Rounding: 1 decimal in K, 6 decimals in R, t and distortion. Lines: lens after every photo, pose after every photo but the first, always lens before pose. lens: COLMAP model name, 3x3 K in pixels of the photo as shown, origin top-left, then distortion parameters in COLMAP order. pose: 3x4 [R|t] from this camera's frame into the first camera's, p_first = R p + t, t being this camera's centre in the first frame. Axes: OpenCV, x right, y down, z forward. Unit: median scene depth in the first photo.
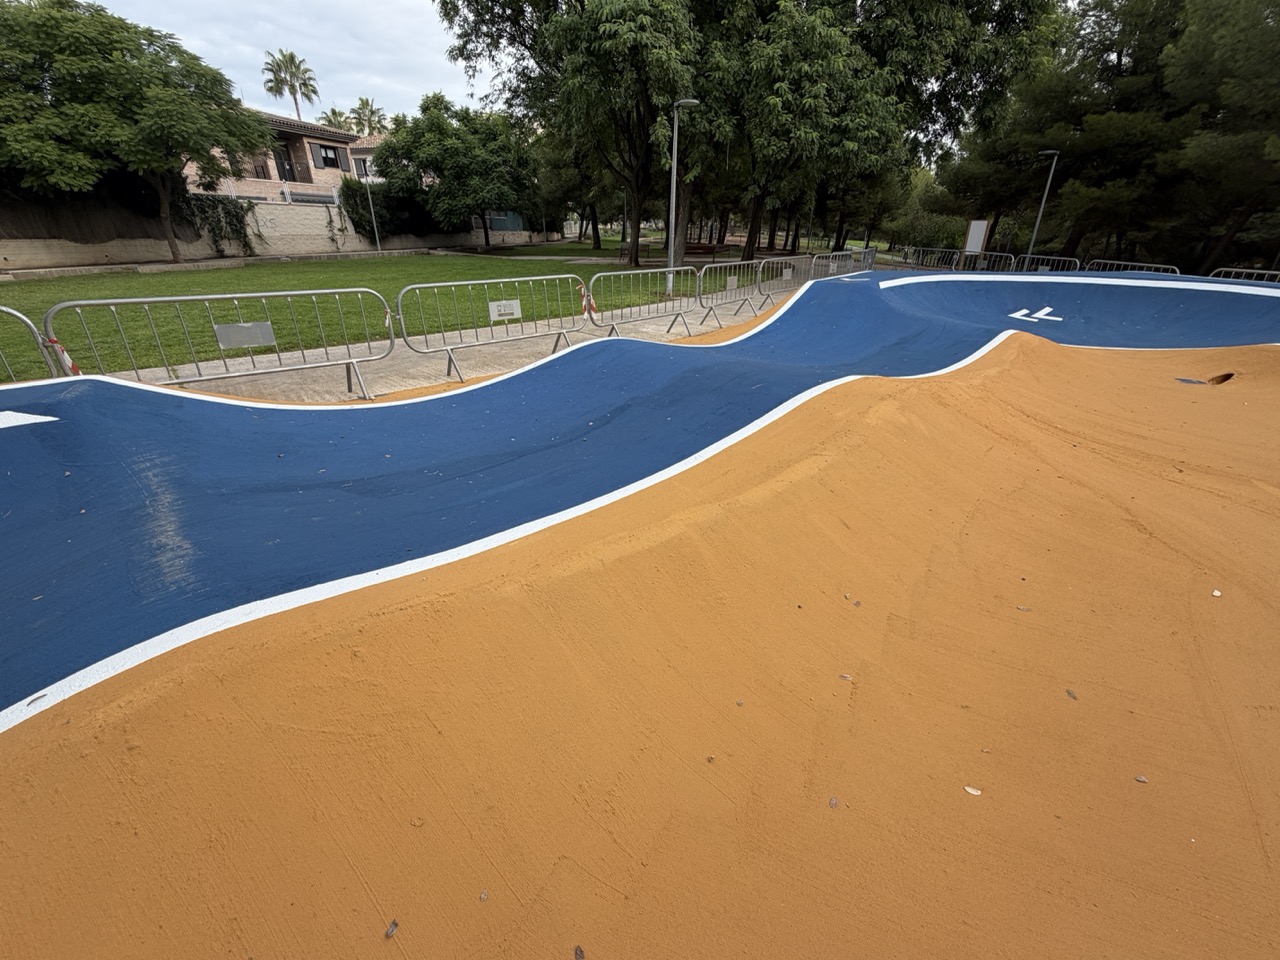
lens RADIAL K [[528.3, 0, 641.5], [0, 528.3, 479.5], [0, 0, 1]] dist [-0.000047, -0.000112]
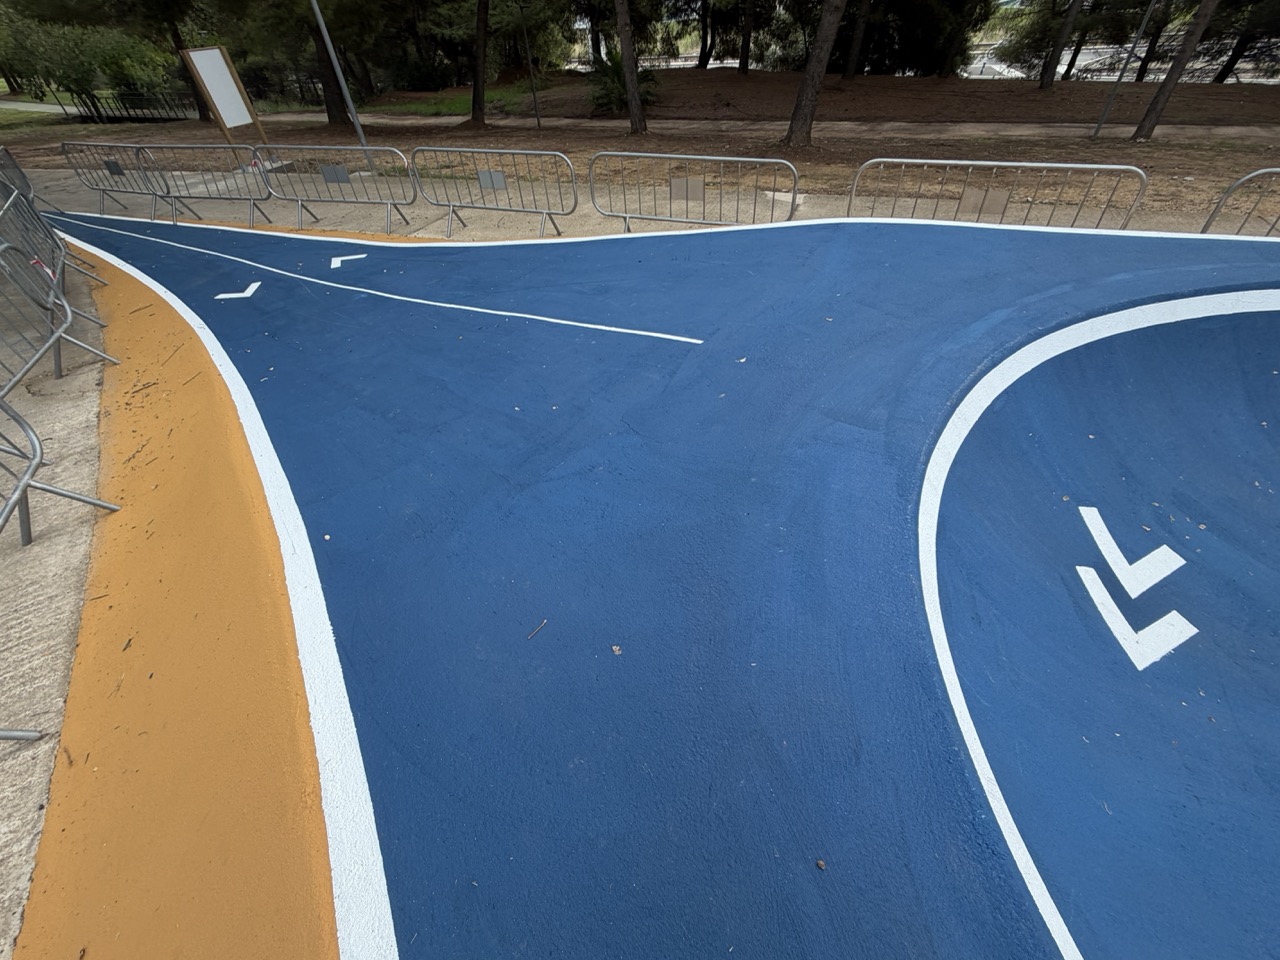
lens RADIAL K [[528.3, 0, 637.5], [0, 528.3, 482.6], [0, 0, 1]] dist [-0.000047, -0.000112]
pose [[0.389441, -0.638457, 0.663859, 0.209605], [0.440920, 0.762038, 0.474223, -0.229374], [-0.808657, 0.108027, 0.578277, 0.419256]]
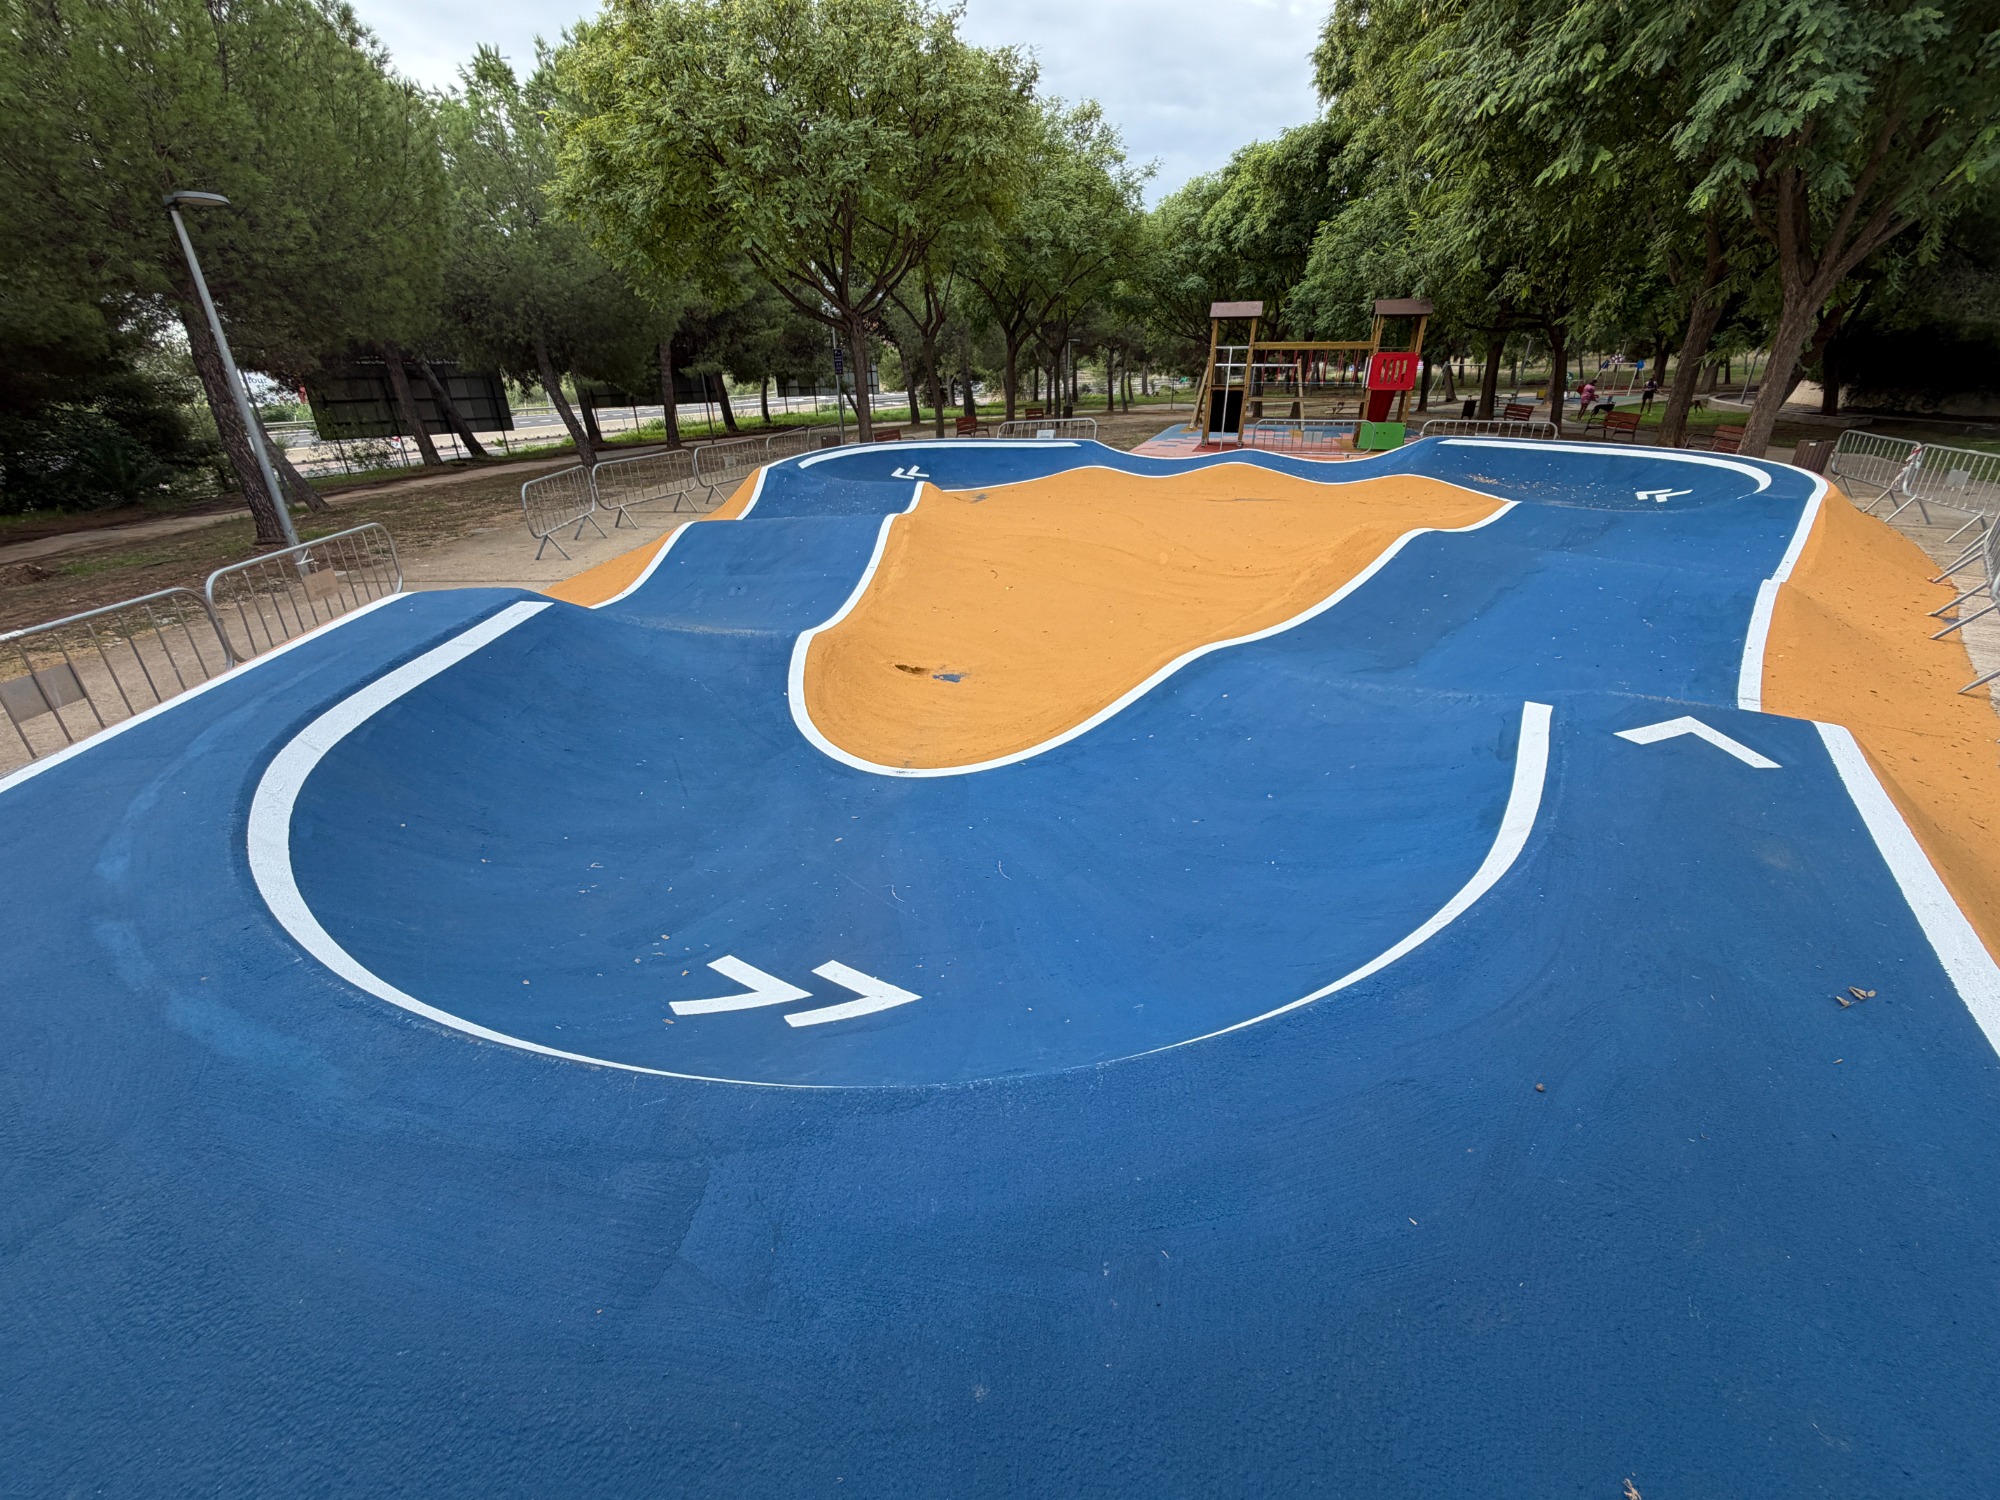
lens RADIAL K [[825.5, 0, 1002.2], [0, 825.5, 747.8], [0, 0, 1]] dist [-0.000047, -0.000112]
pose [[-0.996237, 0.044596, -0.074313, 0.276969], [-0.028523, 0.640980, 0.767028, -0.244740], [0.081839, 0.766261, -0.637296, 0.456883]]
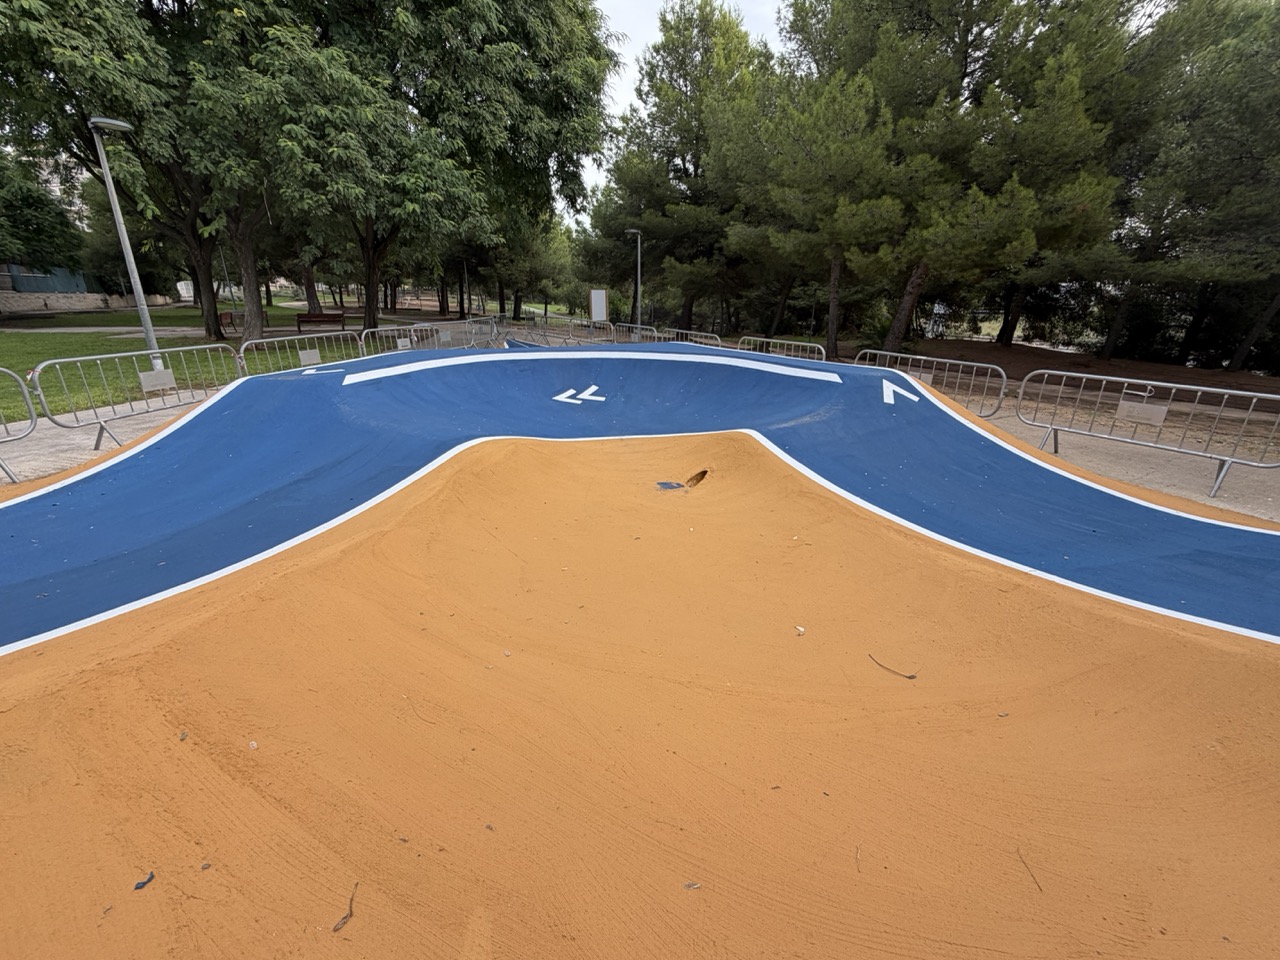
lens RADIAL K [[528.3, 0, 640.8], [0, 528.3, 479.8], [0, 0, 1]] dist [-0.000047, -0.000112]
pose [[0.874388, -0.152043, 0.460791, 0.161974], [0.198443, 0.978643, -0.053646, -0.041735], [-0.442793, 0.138348, 0.885886, 0.073482]]
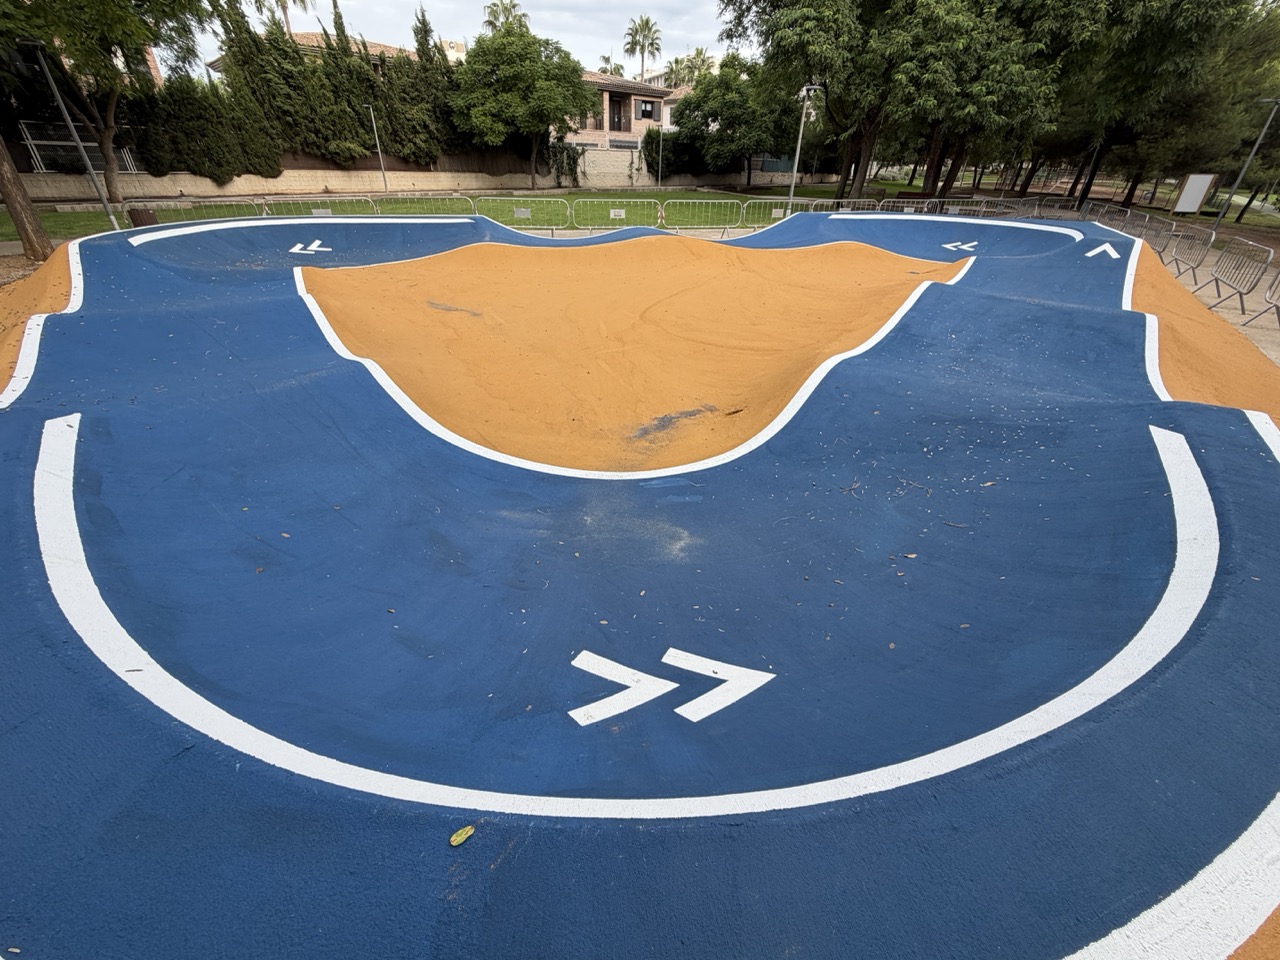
lens RADIAL K [[528.3, 0, 641.4], [0, 528.3, 479.4], [0, 0, 1]] dist [-0.000047, -0.000112]
pose [[0.861082, 0.271975, -0.429614, 0.317913], [-0.231795, 0.961986, 0.144412, 0.122687], [0.452559, -0.024768, 0.891391, -0.291073]]
